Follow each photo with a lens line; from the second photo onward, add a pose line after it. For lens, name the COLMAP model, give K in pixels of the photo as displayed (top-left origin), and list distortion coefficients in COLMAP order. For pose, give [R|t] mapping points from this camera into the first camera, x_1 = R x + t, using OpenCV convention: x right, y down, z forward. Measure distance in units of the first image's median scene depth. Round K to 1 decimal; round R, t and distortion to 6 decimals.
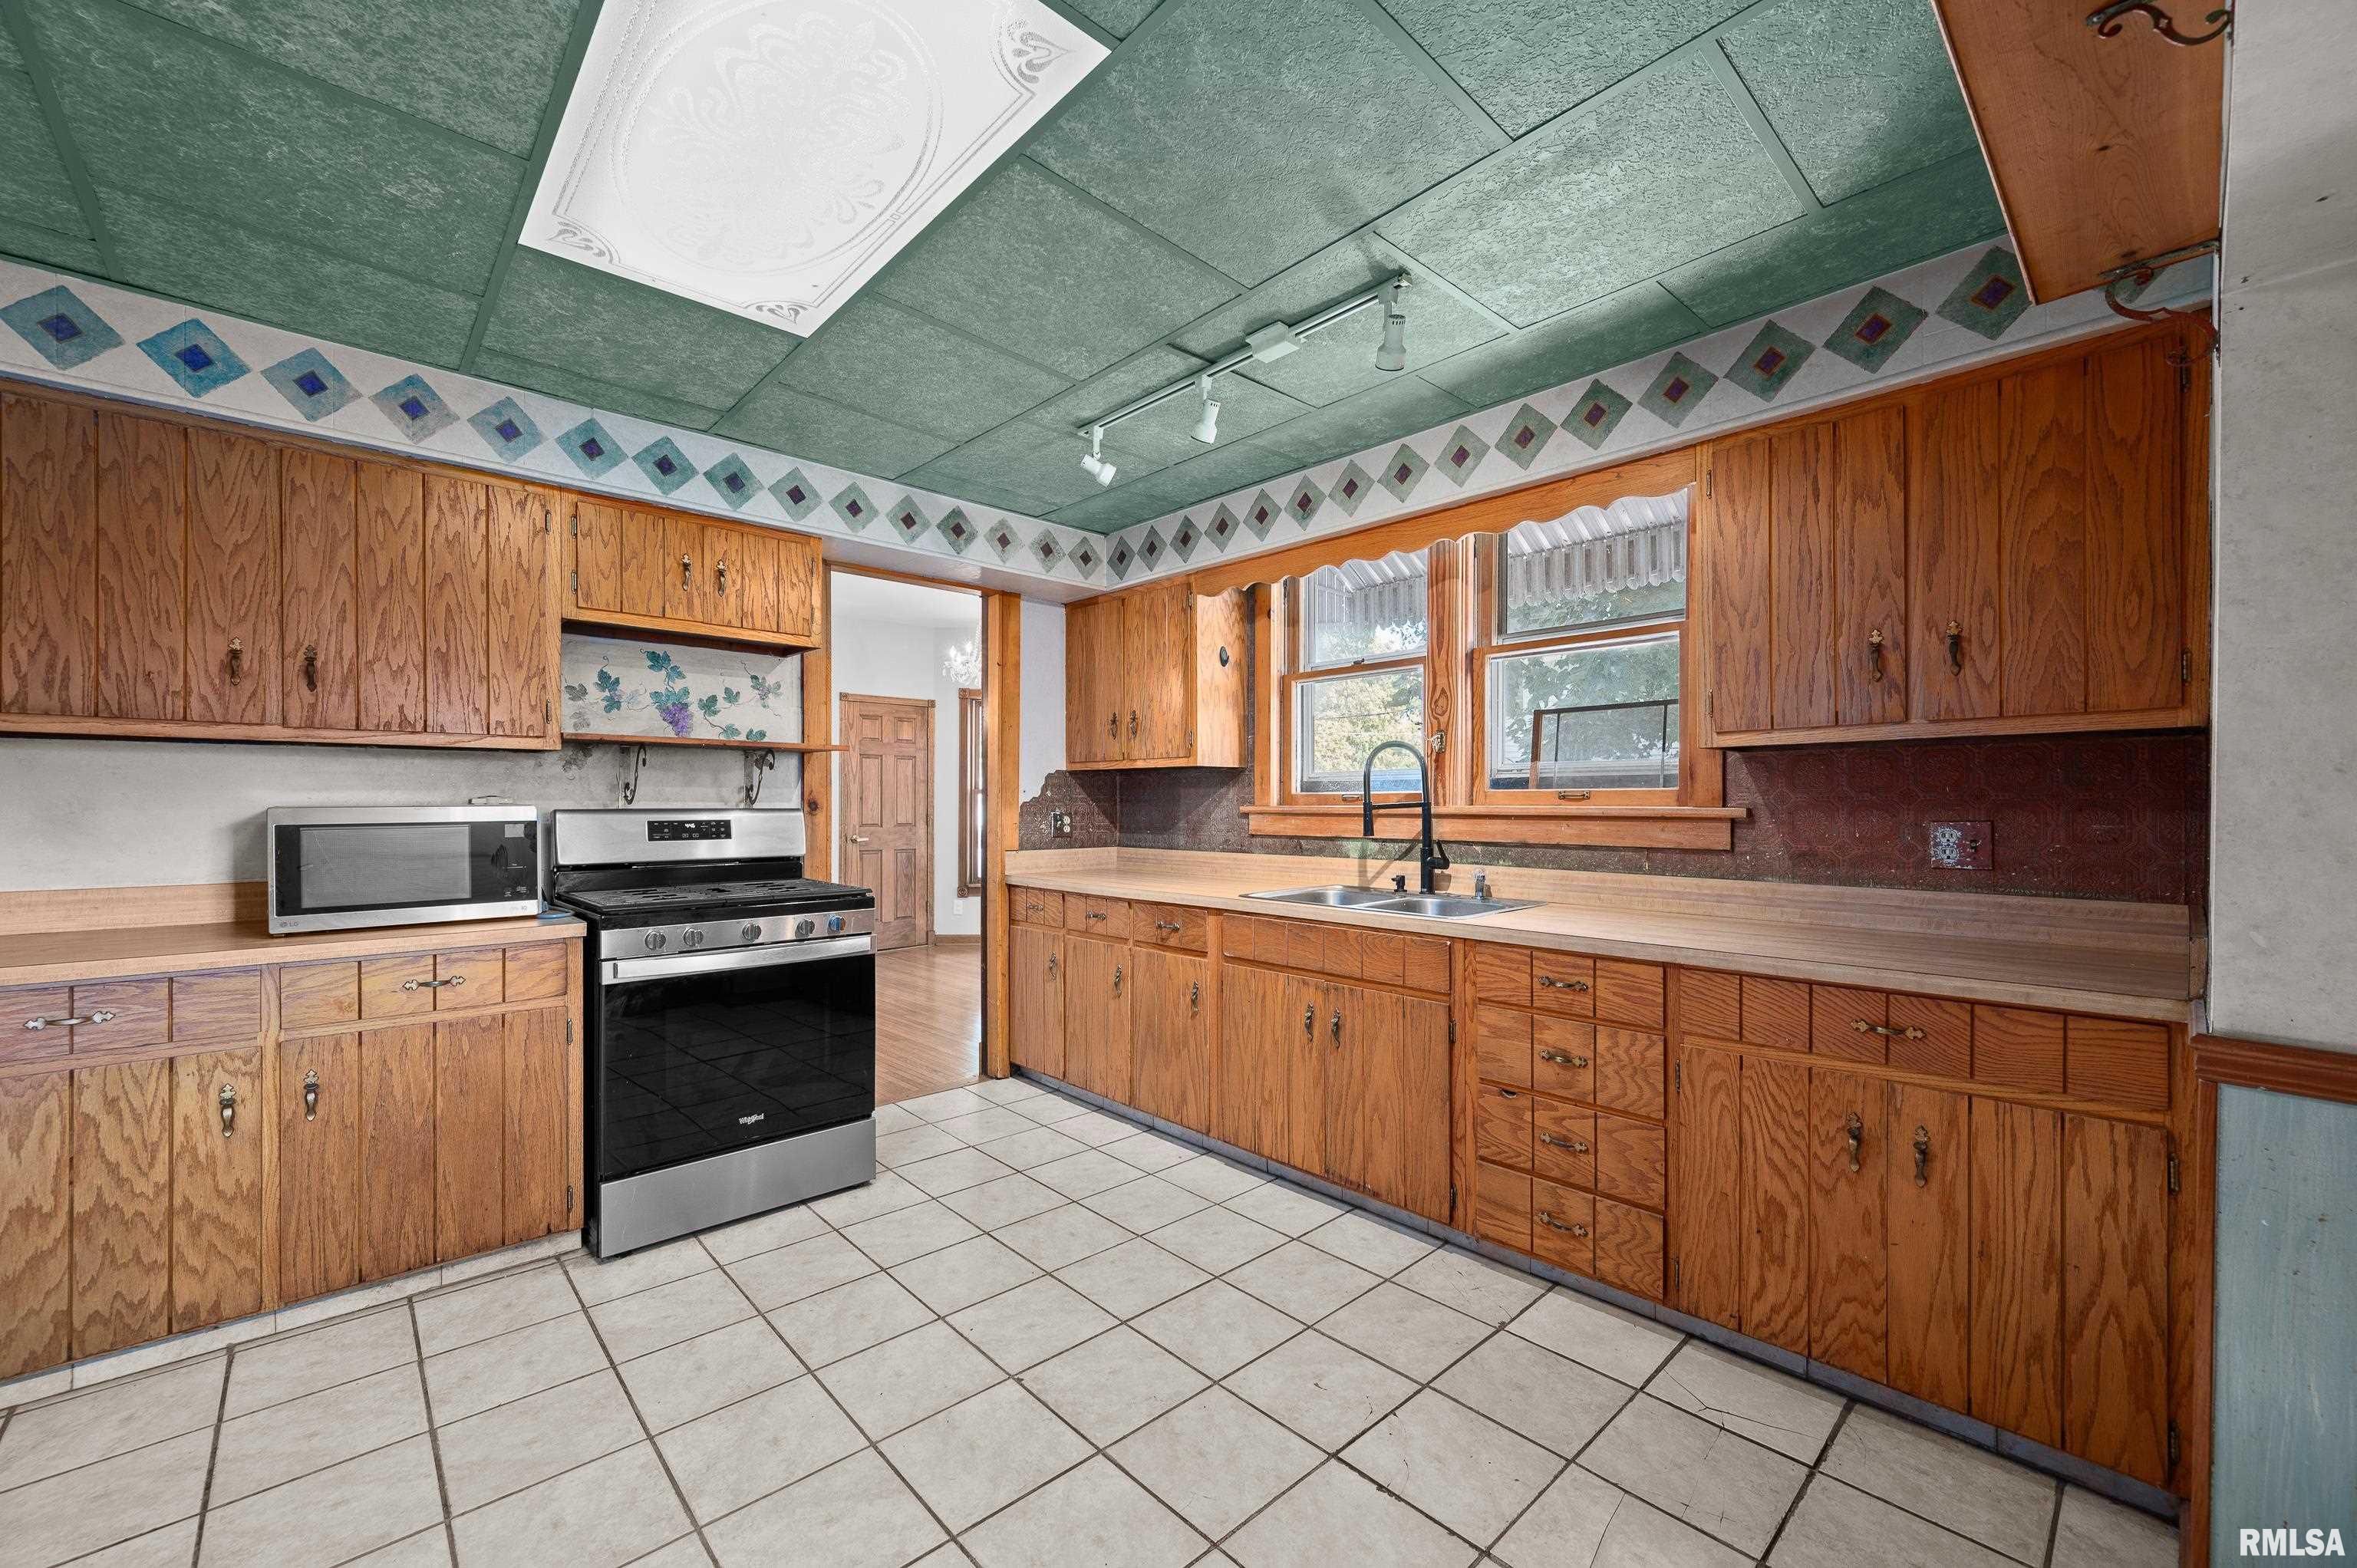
lens RADIAL K [[939.1, 0, 1178.6], [0, 939.1, 797.1], [0, 0, 1]] dist [-0.001813, -0.000049]
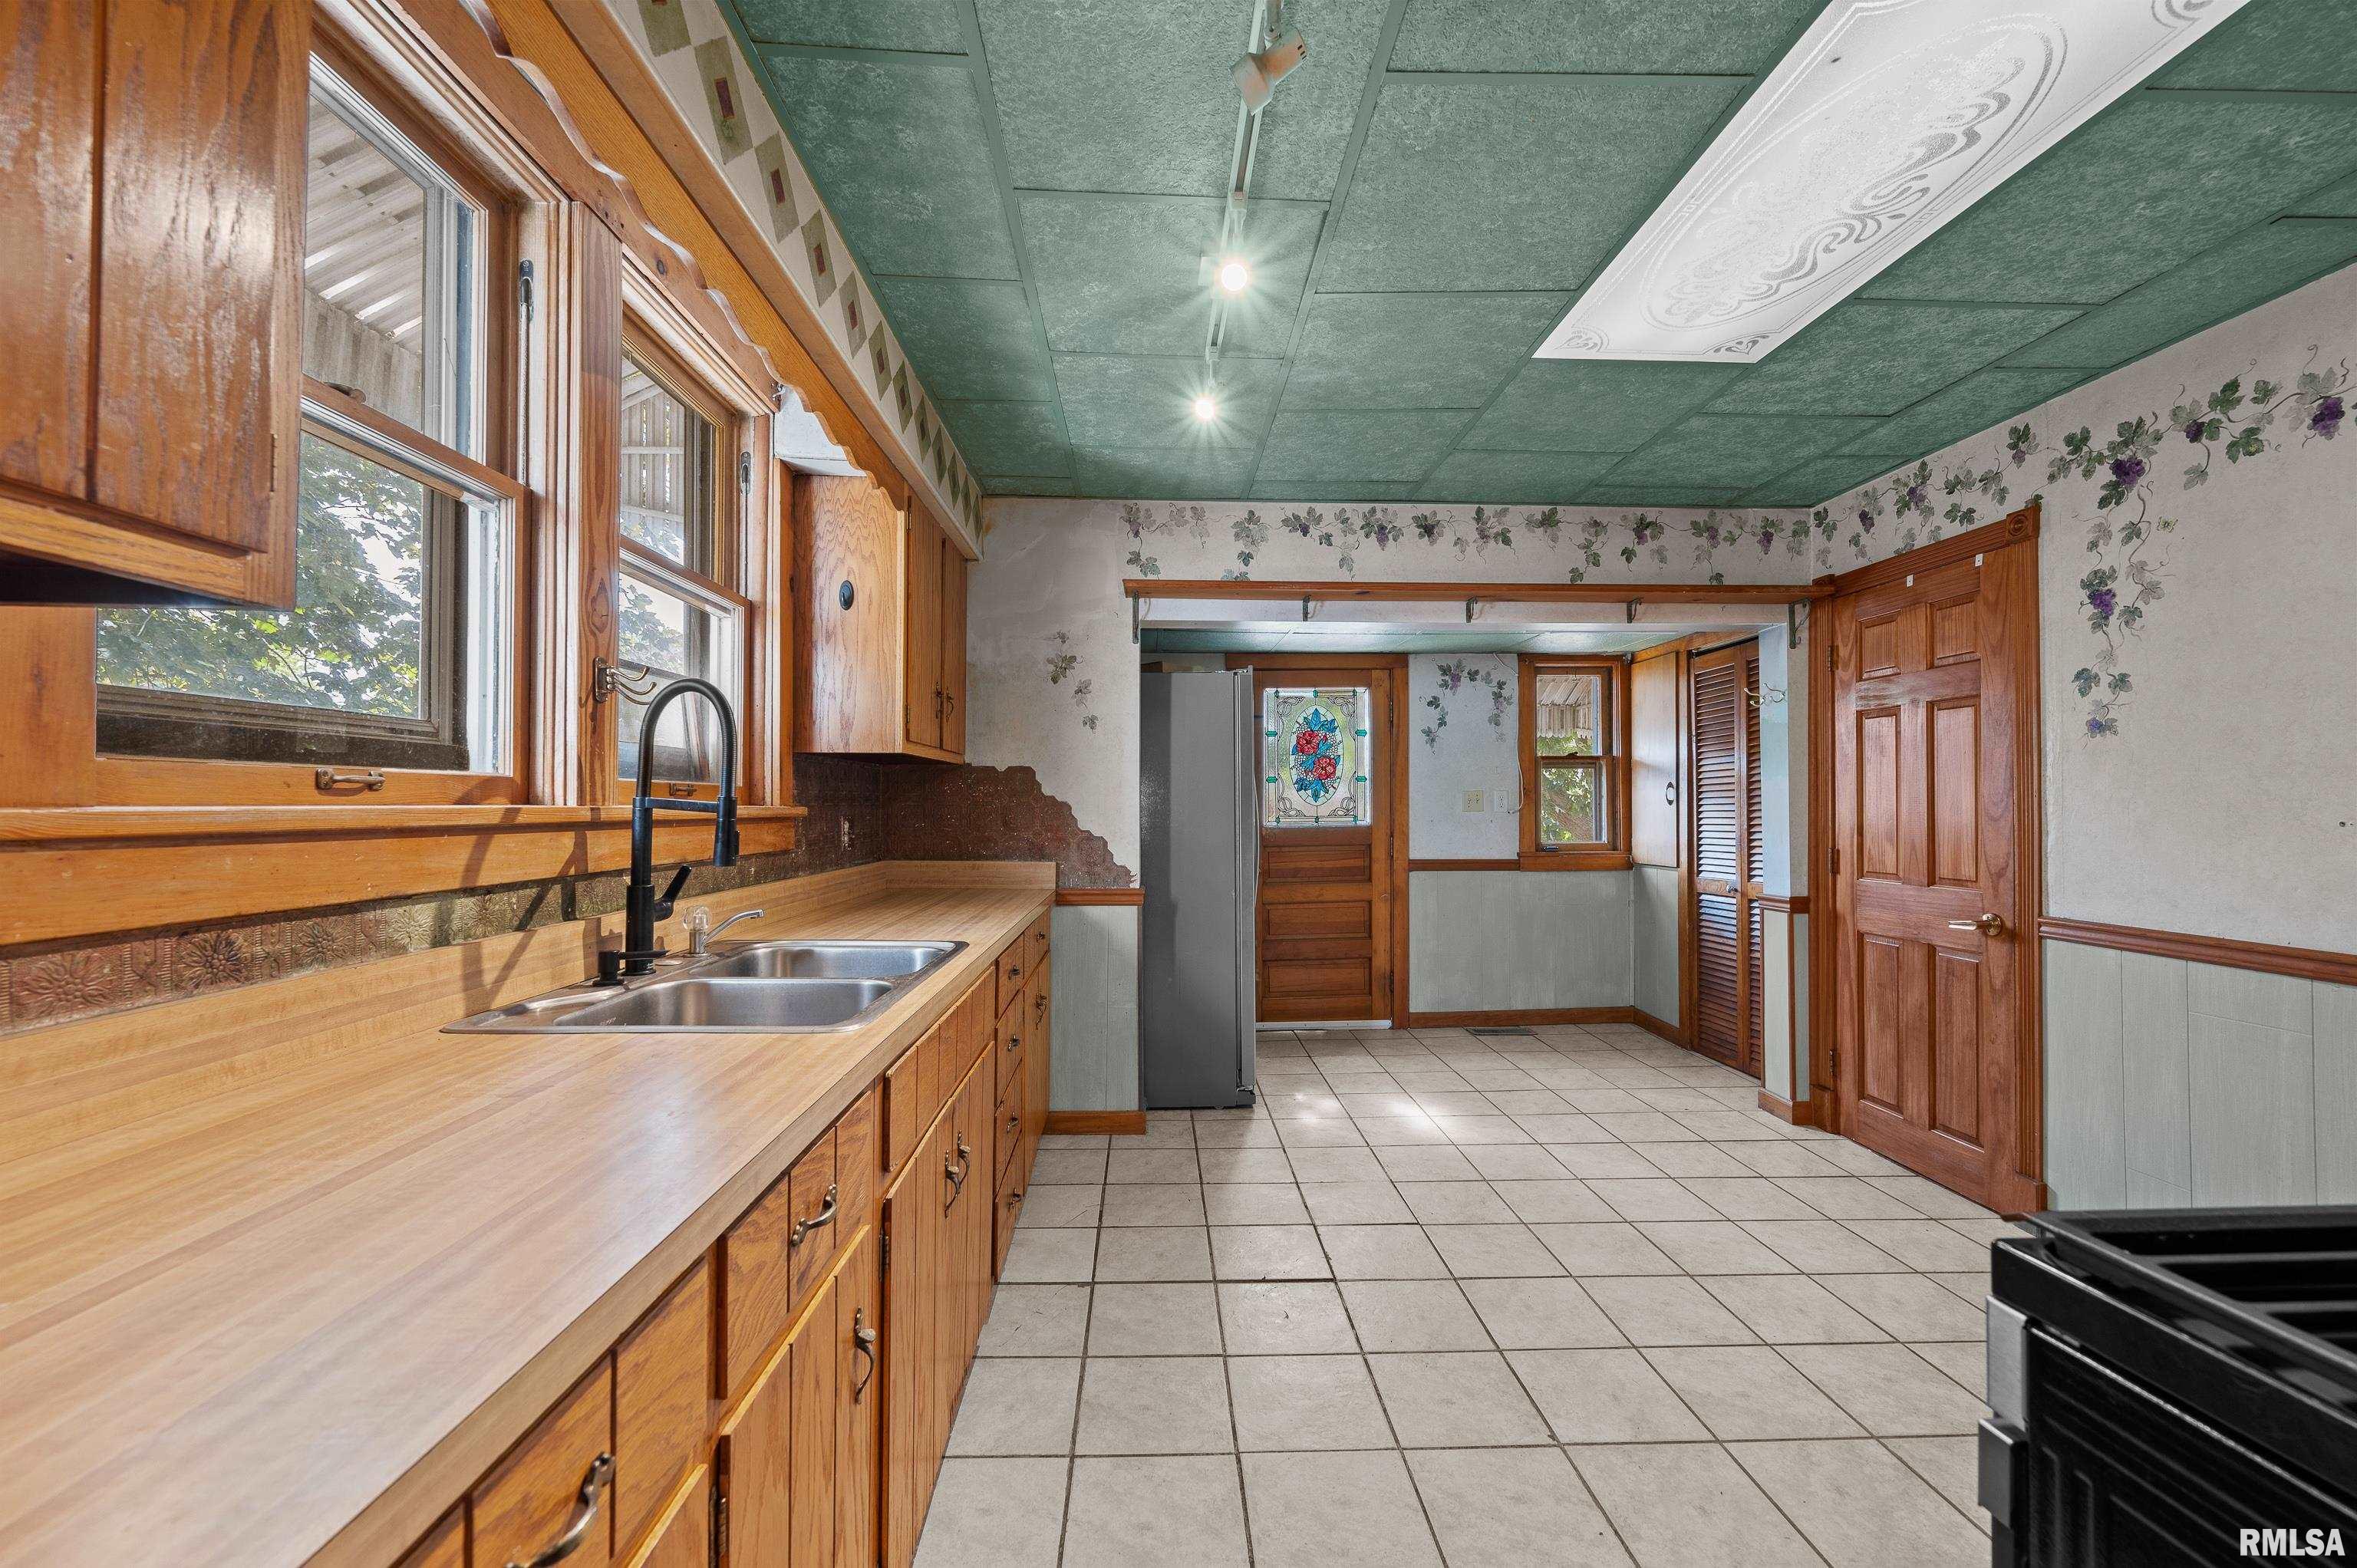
lens RADIAL K [[939.1, 0, 1178.6], [0, 939.1, 797.1], [0, 0, 1]] dist [-0.001813, -0.000049]
pose [[-0.759045, 0.007447, 0.650995, -0.313459], [-0.004075, 0.999861, -0.016189, 0.012265], [-0.651025, -0.014941, -0.758909, 1.235818]]
